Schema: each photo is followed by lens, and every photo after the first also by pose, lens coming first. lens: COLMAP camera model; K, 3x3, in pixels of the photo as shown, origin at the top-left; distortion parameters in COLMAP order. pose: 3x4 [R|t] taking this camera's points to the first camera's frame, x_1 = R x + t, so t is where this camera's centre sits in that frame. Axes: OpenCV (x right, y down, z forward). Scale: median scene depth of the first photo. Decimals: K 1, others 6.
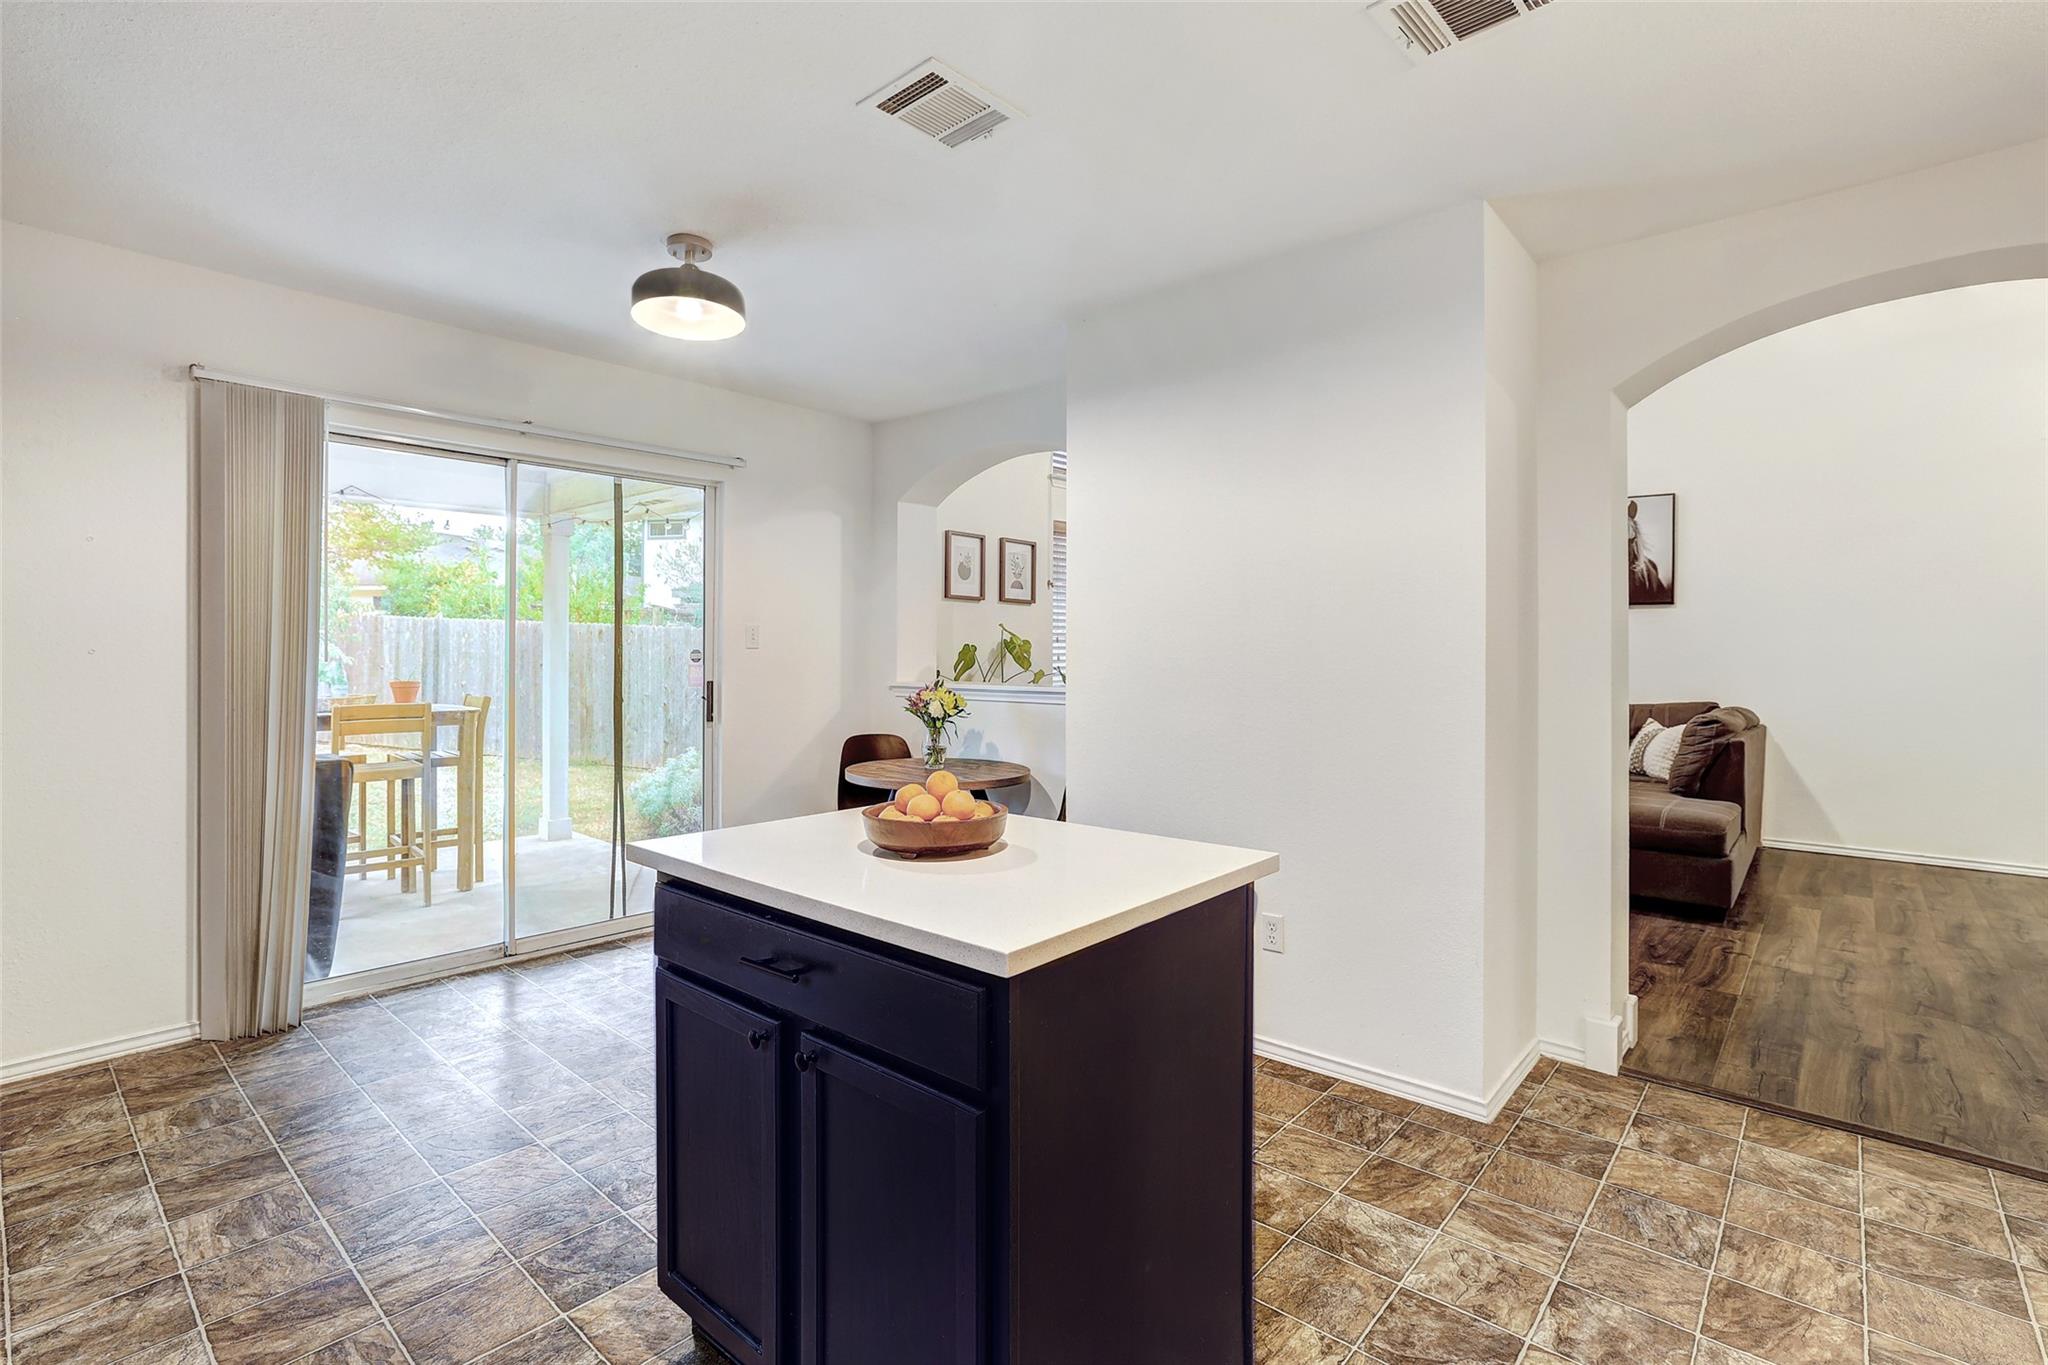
lens RADIAL K [[944.6, 0, 1026.4], [0, 944.6, 656.7], [0, 0, 1]] dist [-0.001638, -0.000051]
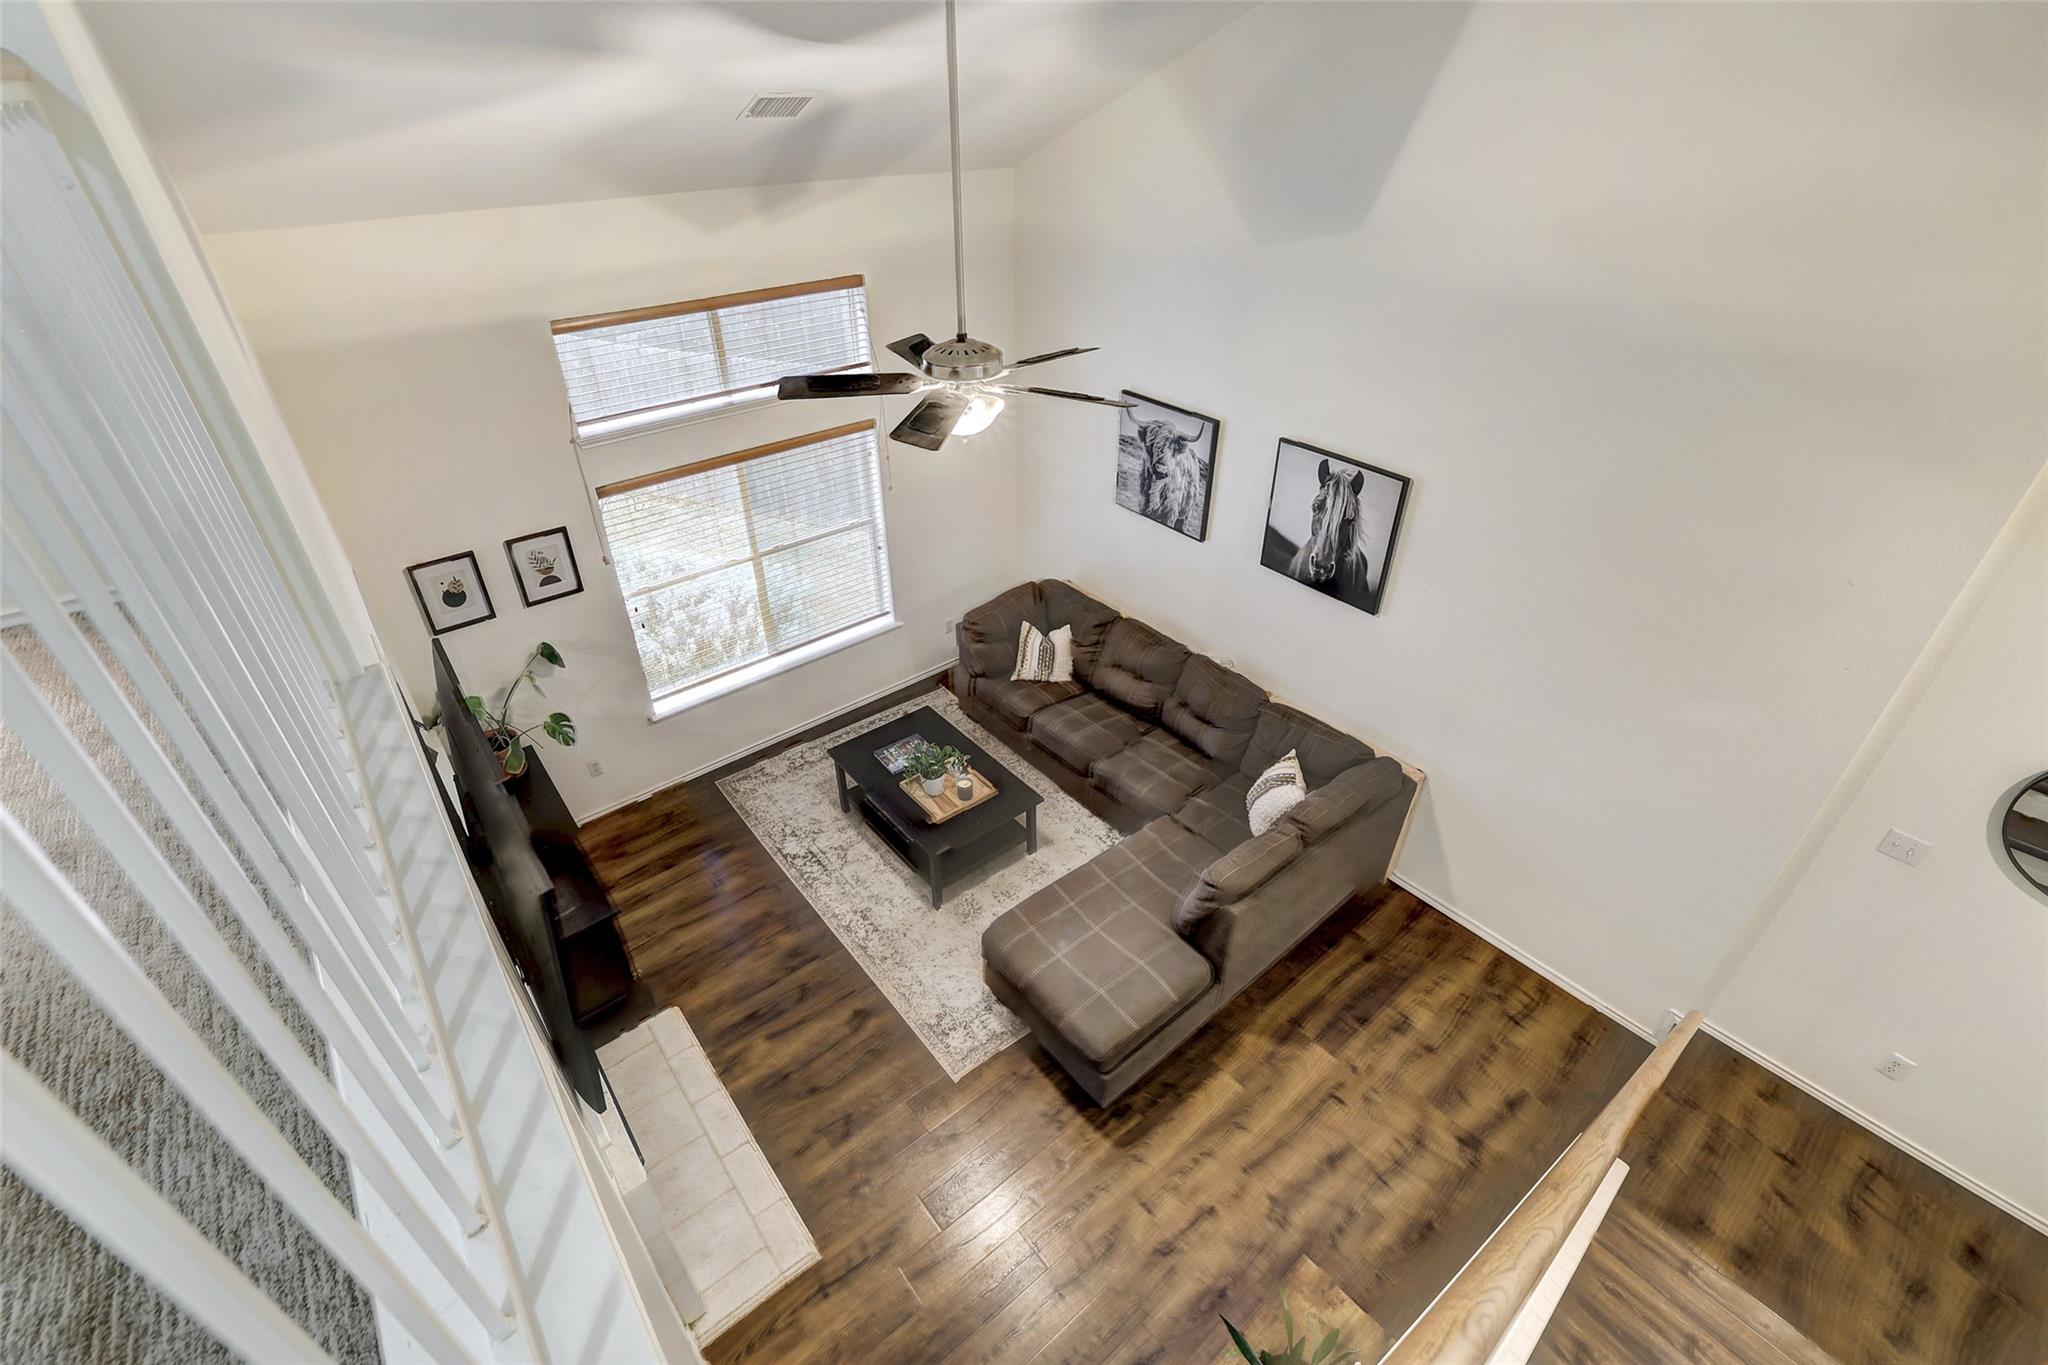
lens RADIAL K [[895.9, 0, 998.9], [0, 895.9, 687.7], [0, 0, 1]] dist [-0.037123, 0.000068]
pose [[0.983742, 0.090379, -0.155189, 0.565592], [0.011136, 0.831774, 0.555002, -0.467263], [0.179242, -0.547707, 0.817245, 0.355605]]
